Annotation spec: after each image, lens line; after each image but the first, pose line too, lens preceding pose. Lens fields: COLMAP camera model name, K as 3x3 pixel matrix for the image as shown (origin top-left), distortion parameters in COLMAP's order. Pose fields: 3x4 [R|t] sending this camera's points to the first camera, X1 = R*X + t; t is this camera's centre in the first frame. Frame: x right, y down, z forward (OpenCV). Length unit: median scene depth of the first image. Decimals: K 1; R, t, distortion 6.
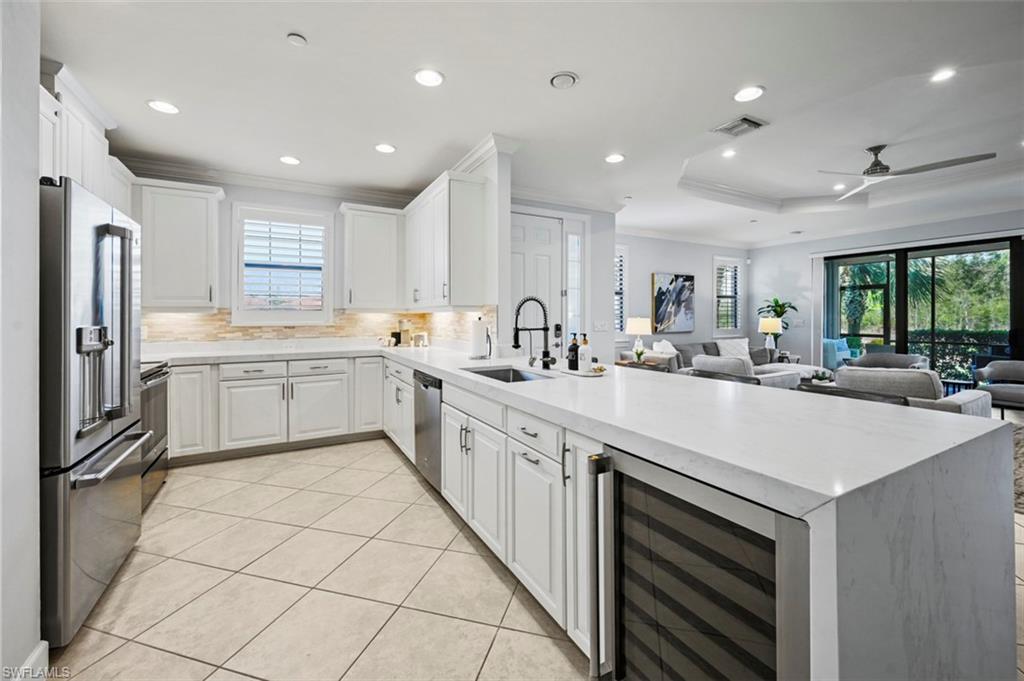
lens RADIAL K [[409.9, 0, 522.1], [0, 409.9, 318.8], [0, 0, 1]] dist [0.001266, -0.000516]
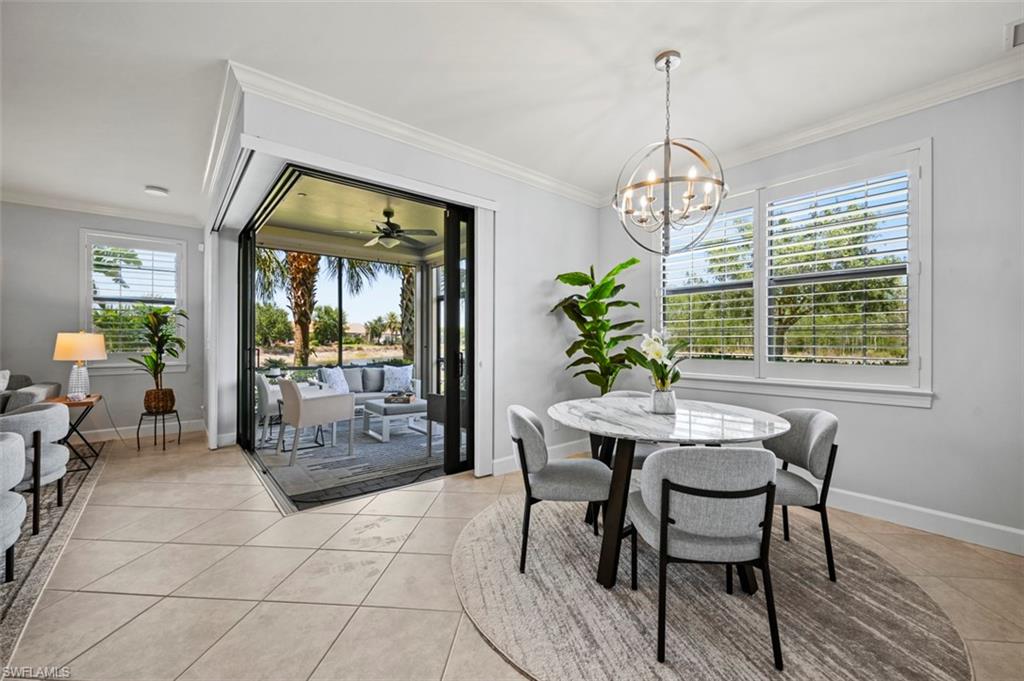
lens RADIAL K [[409.9, 0, 514.3], [0, 409.9, 337.5], [0, 0, 1]] dist [0.001266, -0.000516]
pose [[0.980872, 0.002437, 0.194641, 1.055425], [-0.000538, 0.999952, -0.009807, 0.008316], [-0.194656, 0.009515, 0.980826, 0.324152]]
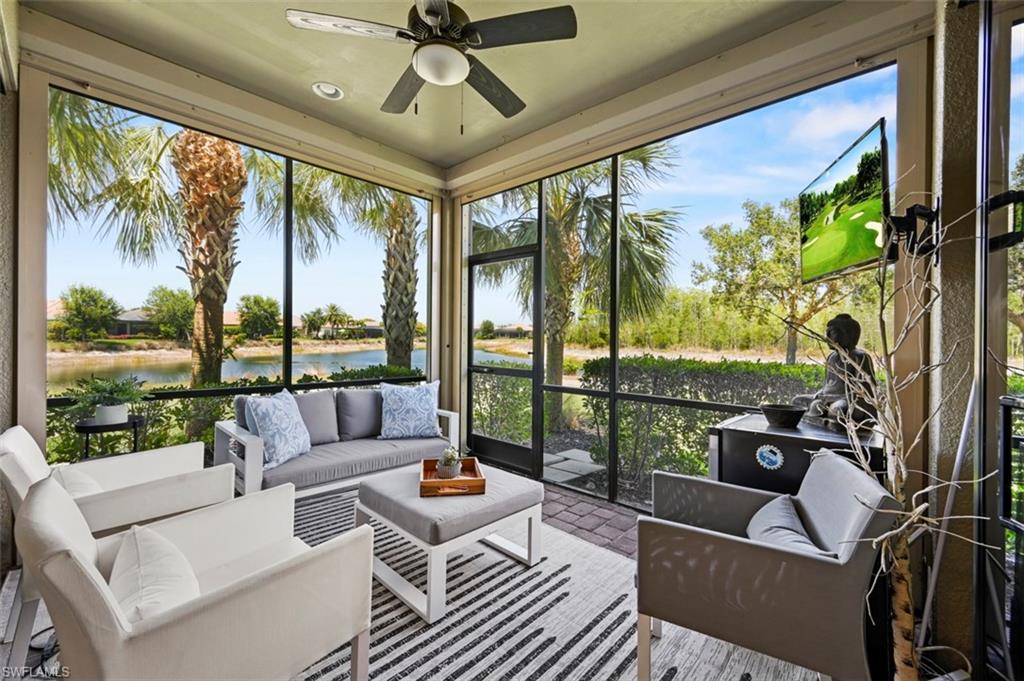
lens RADIAL K [[409.9, 0, 515.0], [0, 409.9, 335.2], [0, 0, 1]] dist [0.001266, -0.000516]
pose [[0.946078, 0.011398, 0.323739, 0.940934], [-0.010044, 0.999932, -0.005853, 0.009439], [-0.323784, 0.002286, 0.946128, 0.800911]]
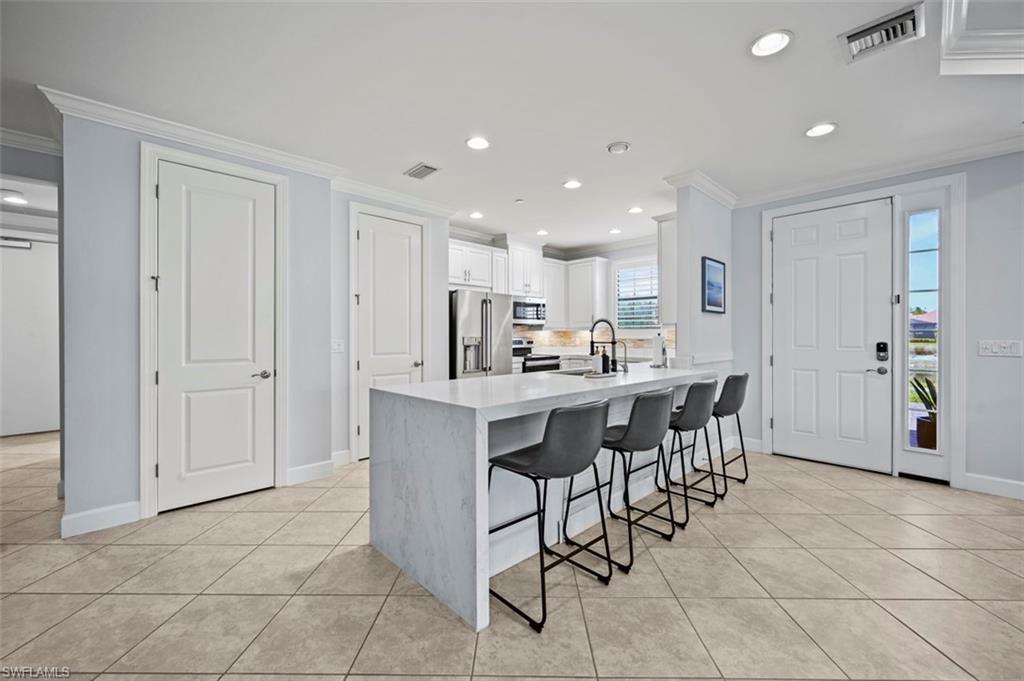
lens RADIAL K [[409.9, 0, 515.0], [0, 409.9, 334.1], [0, 0, 1]] dist [0.001266, -0.000516]
pose [[0.272090, 0.003465, -0.962266, 0.425121], [-0.002862, 0.999992, 0.002791, -0.001934], [0.962268, 0.001994, 0.272098, 0.114570]]
